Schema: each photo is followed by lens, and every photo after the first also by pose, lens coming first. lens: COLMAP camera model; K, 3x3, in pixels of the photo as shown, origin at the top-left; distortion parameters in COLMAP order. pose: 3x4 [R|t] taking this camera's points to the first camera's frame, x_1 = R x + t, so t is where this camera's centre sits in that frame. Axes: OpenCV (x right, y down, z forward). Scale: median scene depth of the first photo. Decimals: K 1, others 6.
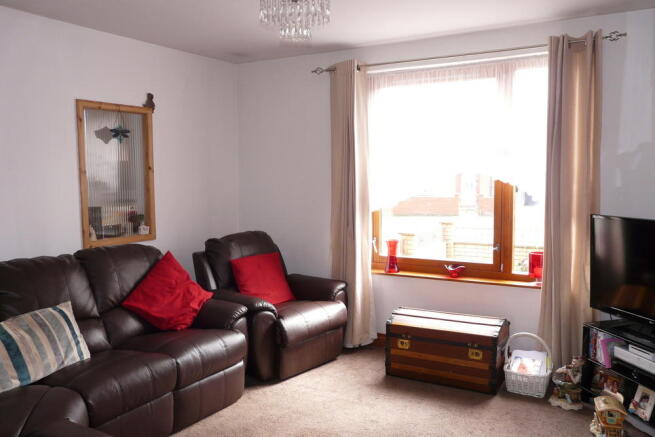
lens RADIAL K [[552.8, 0, 326.6], [0, 552.8, 219.8], [0, 0, 1]] dist [-0.016973, 0.050995]
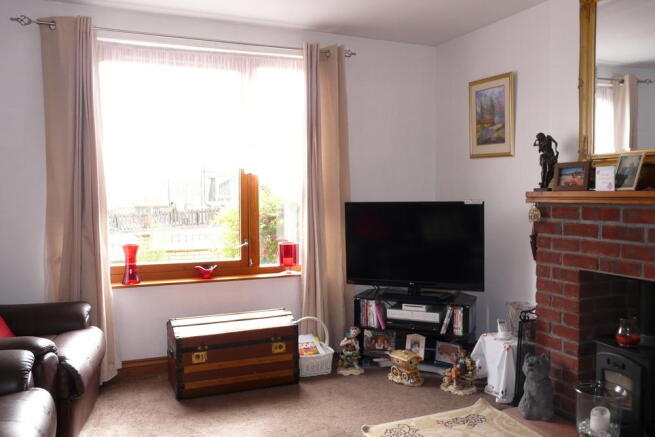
lens RADIAL K [[552.8, 0, 327.0], [0, 552.8, 214.7], [0, 0, 1]] dist [-0.016973, 0.050995]
pose [[0.611189, -0.027380, 0.791011, -0.419669], [0.066712, 0.997627, -0.017015, 0.029530], [-0.788668, 0.063170, 0.611565, 0.299431]]
